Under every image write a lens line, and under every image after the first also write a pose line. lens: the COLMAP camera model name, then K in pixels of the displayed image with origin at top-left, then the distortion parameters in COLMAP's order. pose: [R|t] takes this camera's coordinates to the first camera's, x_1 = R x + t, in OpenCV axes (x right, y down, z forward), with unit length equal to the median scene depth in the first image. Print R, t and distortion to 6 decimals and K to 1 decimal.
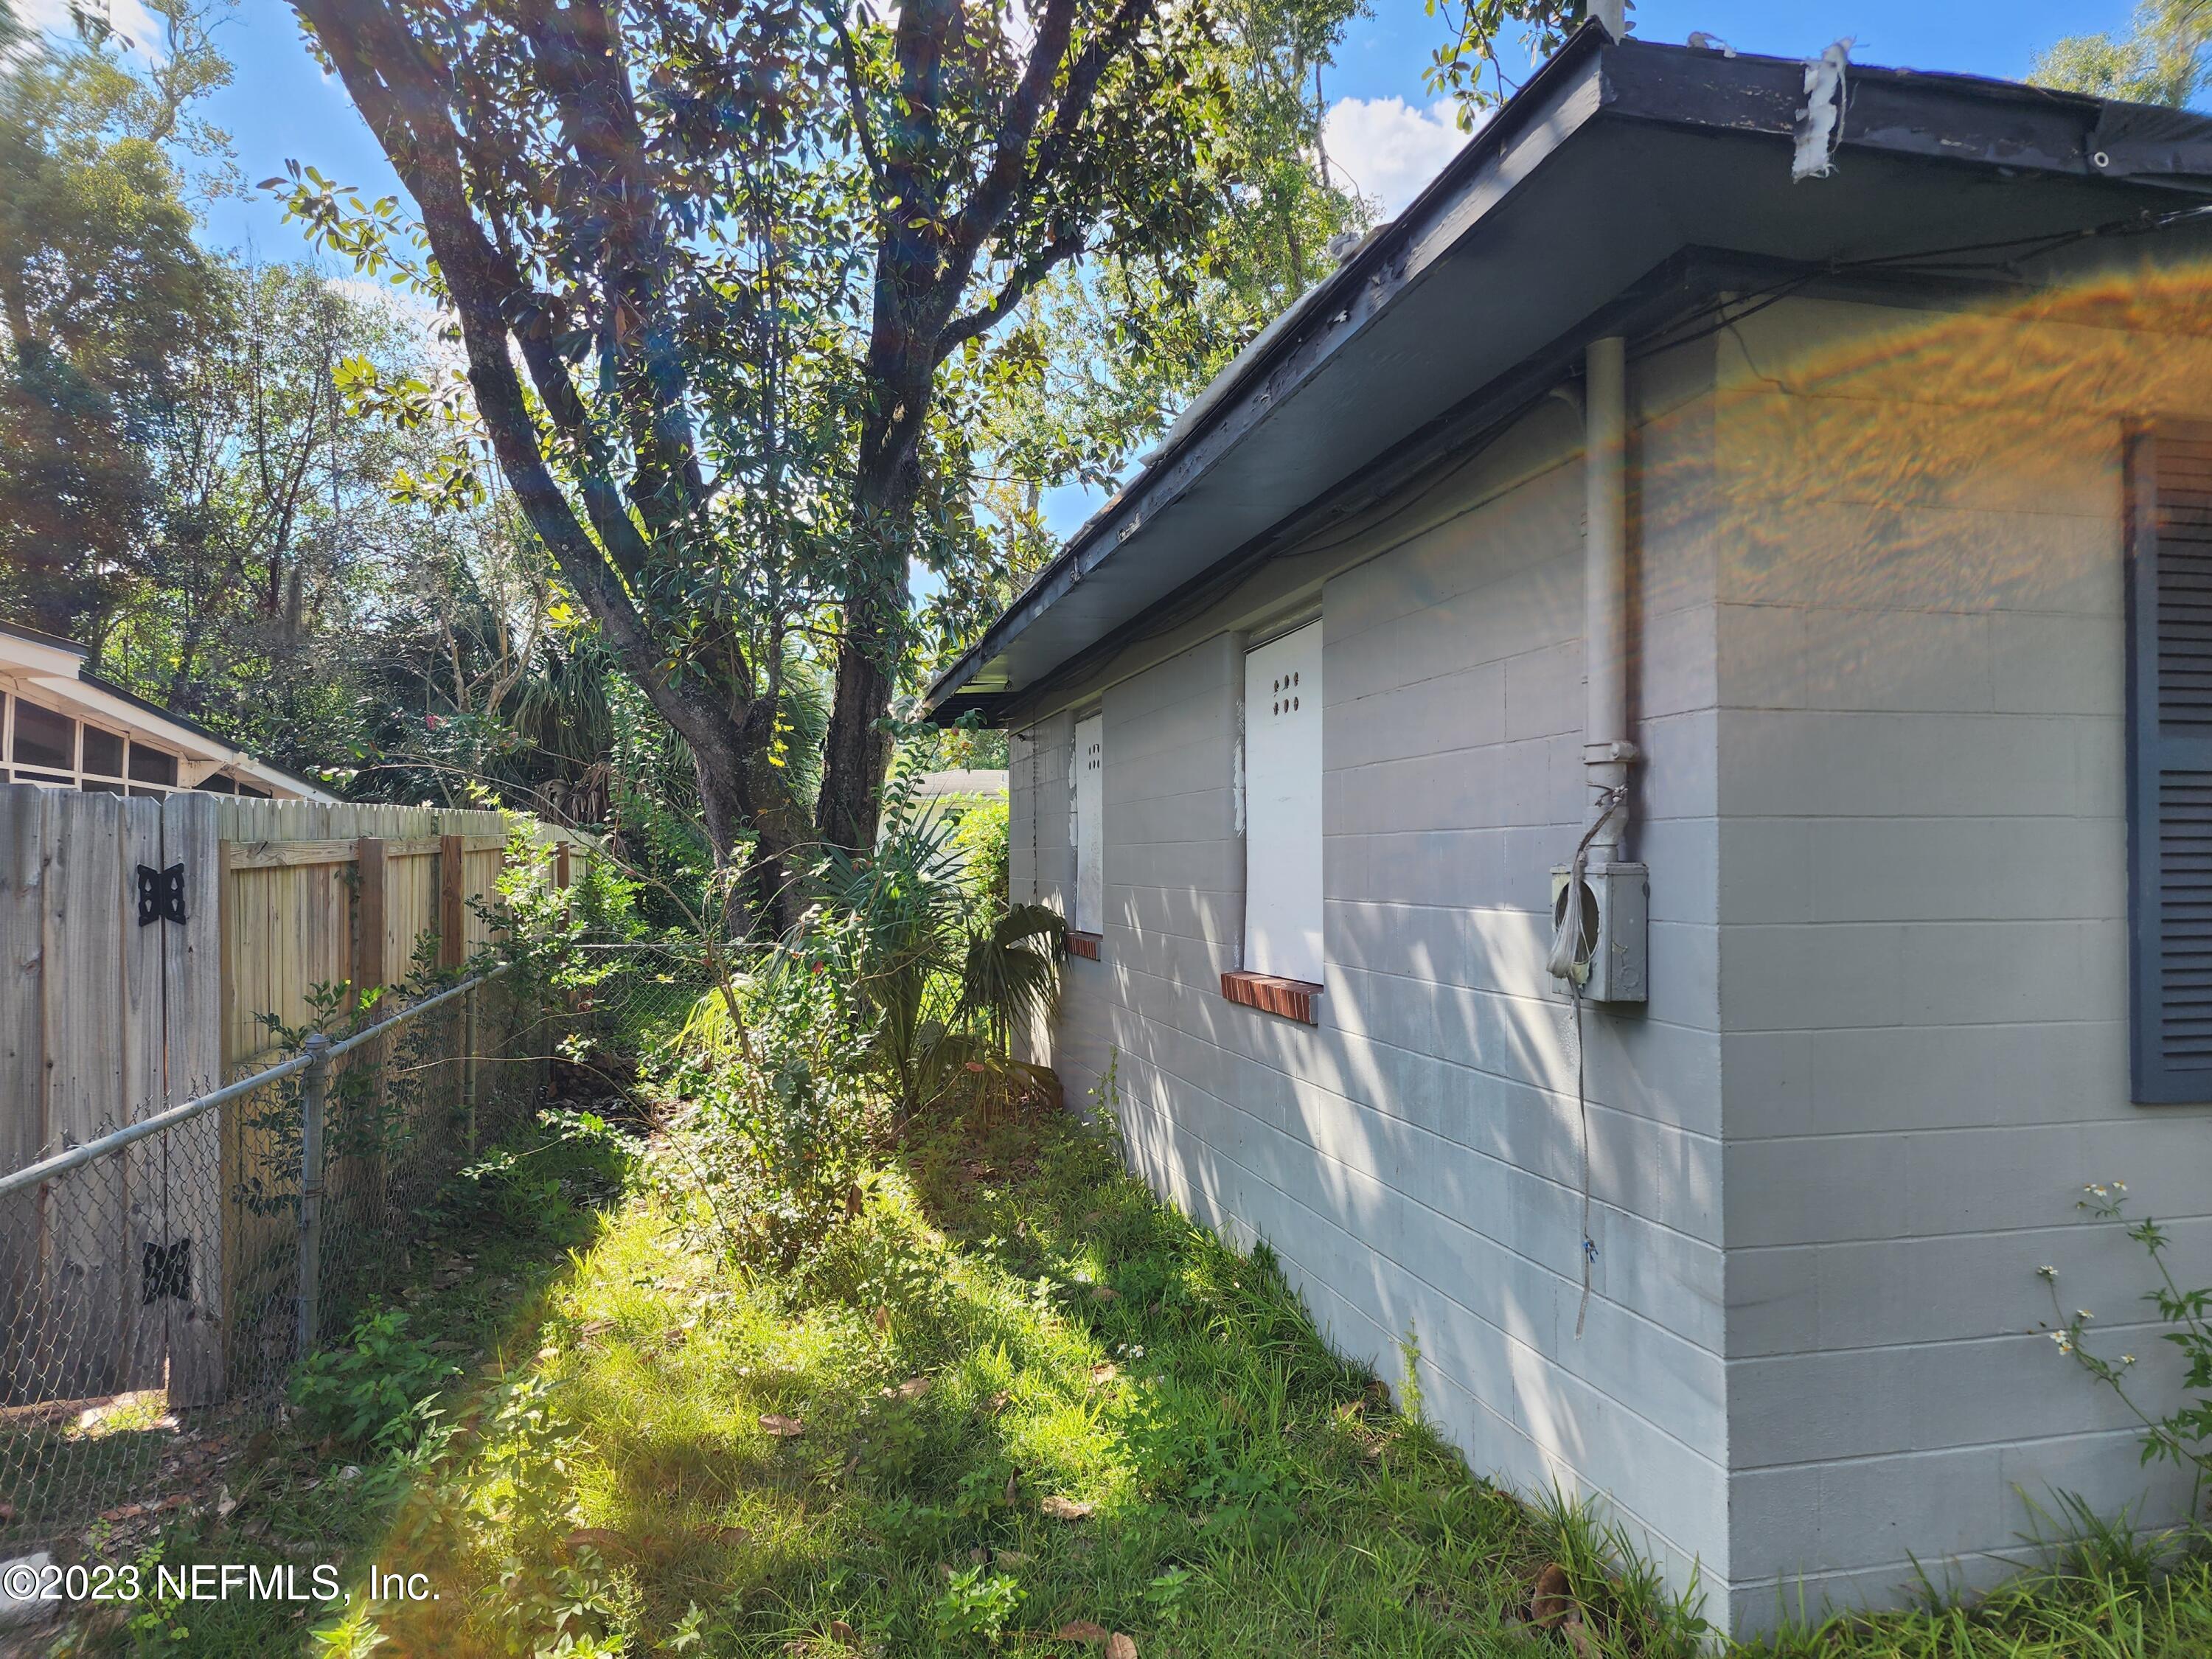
lens RADIAL K [[1526.0, 0, 1167.1], [0, 1526.0, 830.1], [0, 0, 1]] dist [0.089965, -0.096951]
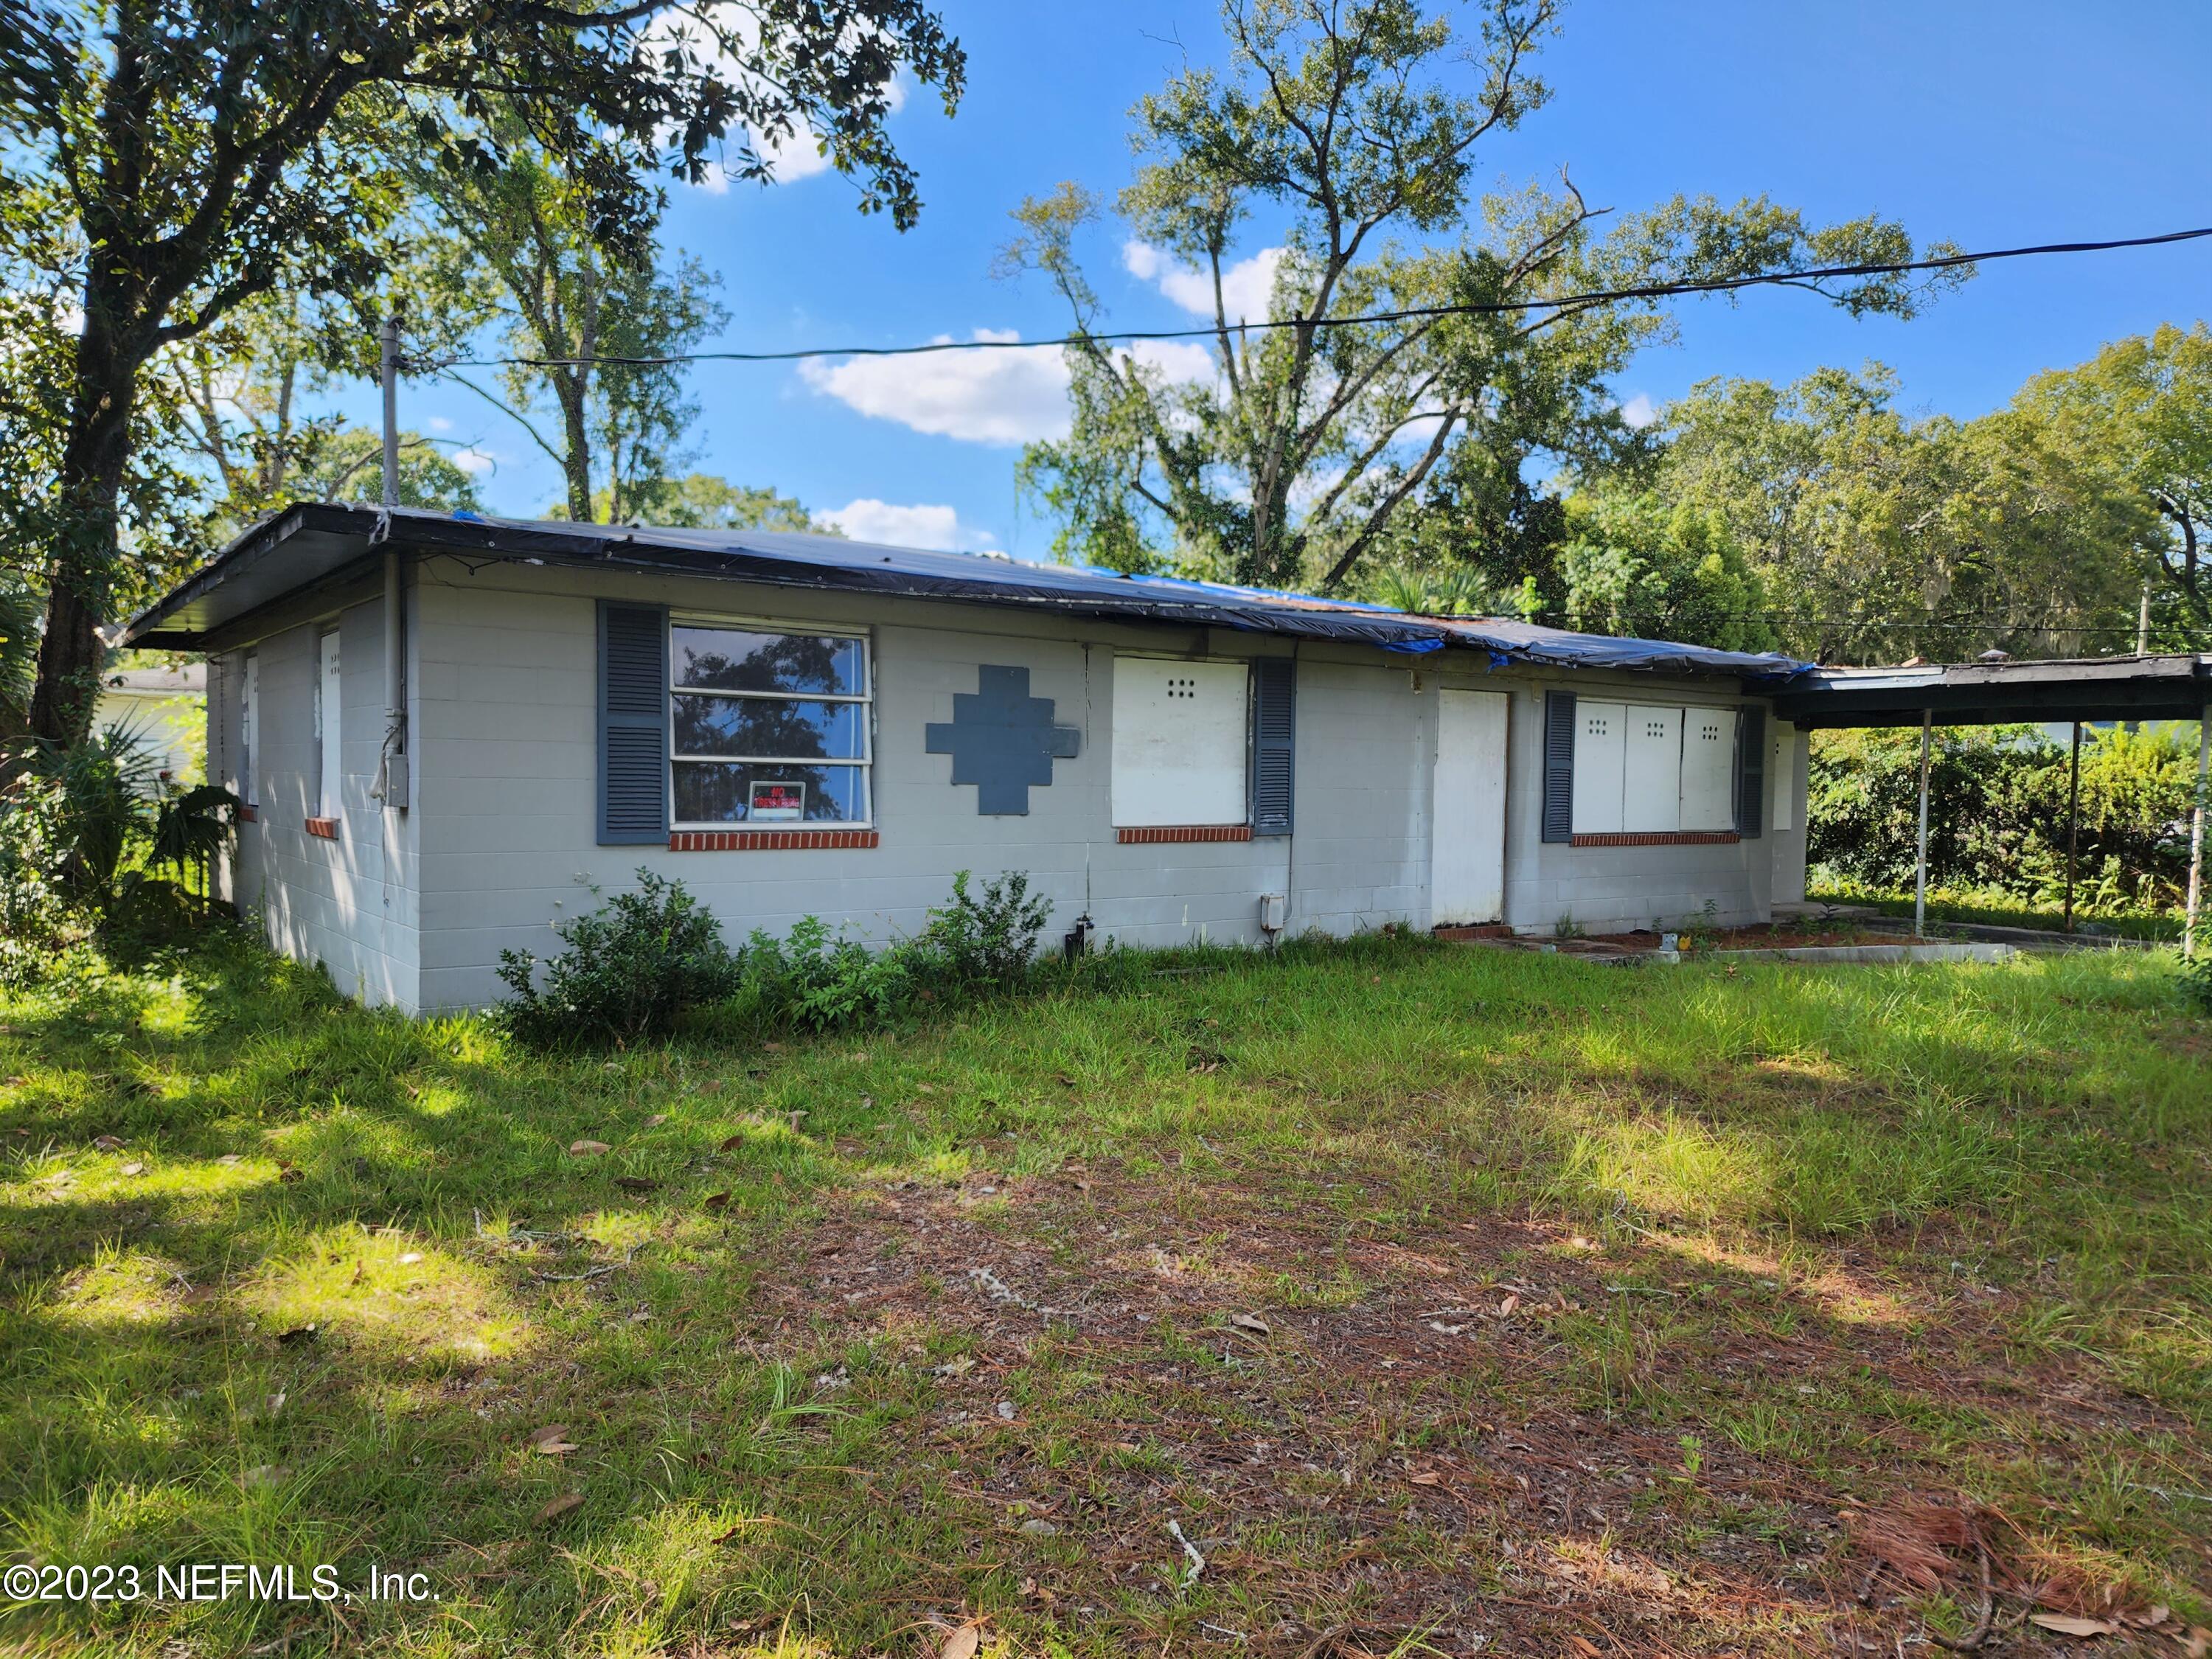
lens RADIAL K [[1526.0, 0, 1167.1], [0, 1526.0, 830.1], [0, 0, 1]] dist [0.089965, -0.096951]
pose [[0.919883, 0.004140, 0.392172, 0.153722], [-0.026440, 0.998324, 0.051479, -0.007639], [-0.391302, -0.057724, 0.918450, -0.649628]]
